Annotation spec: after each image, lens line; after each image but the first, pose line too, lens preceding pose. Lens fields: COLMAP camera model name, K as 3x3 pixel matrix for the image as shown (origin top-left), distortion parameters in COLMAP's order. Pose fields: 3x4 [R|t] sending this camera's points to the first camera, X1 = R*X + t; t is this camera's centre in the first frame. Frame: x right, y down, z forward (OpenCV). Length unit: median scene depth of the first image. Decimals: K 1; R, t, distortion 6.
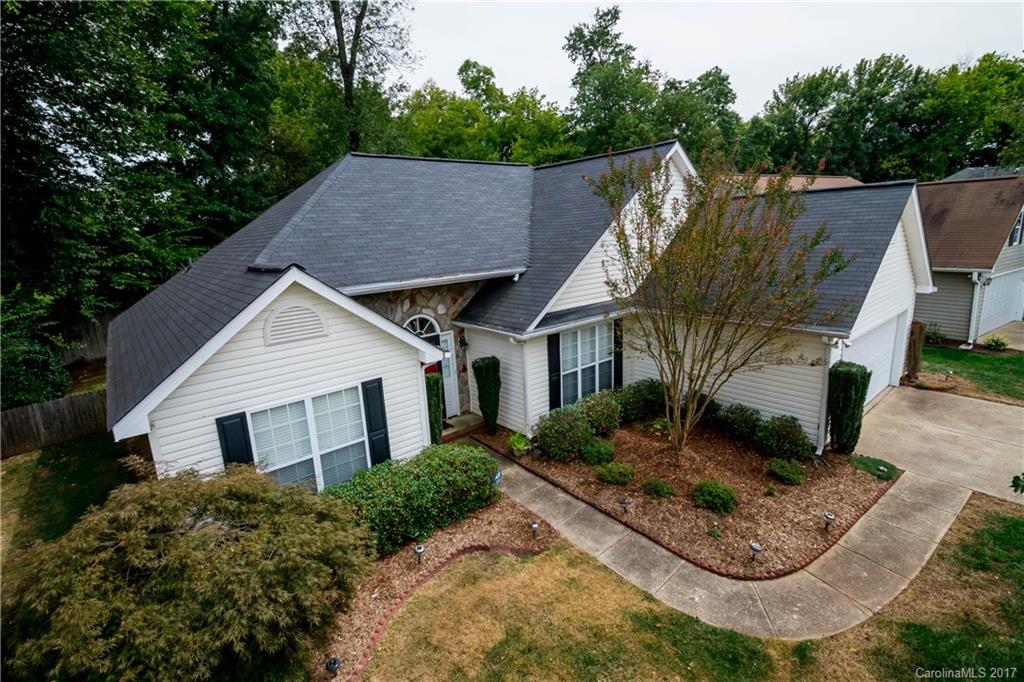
lens RADIAL K [[476.0, 0, 505.9], [0, 476.0, 333.6], [0, 0, 1]] dist [0.017878, -0.008905]
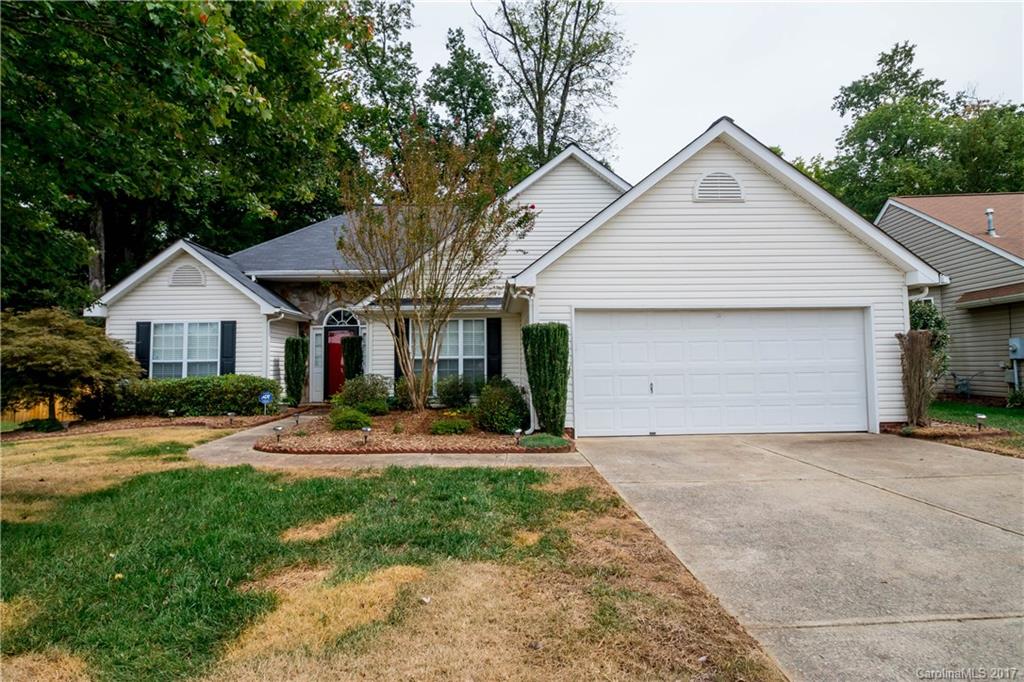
lens RADIAL K [[531.8, 0, 512.0], [0, 531.8, 341.0], [0, 0, 1]] dist [-0.002550, -0.000632]
pose [[0.791840, 0.017047, -0.610491, 1.428873], [-0.153686, 0.973005, -0.172170, 0.304003], [0.591076, 0.230155, 0.773084, 0.237423]]
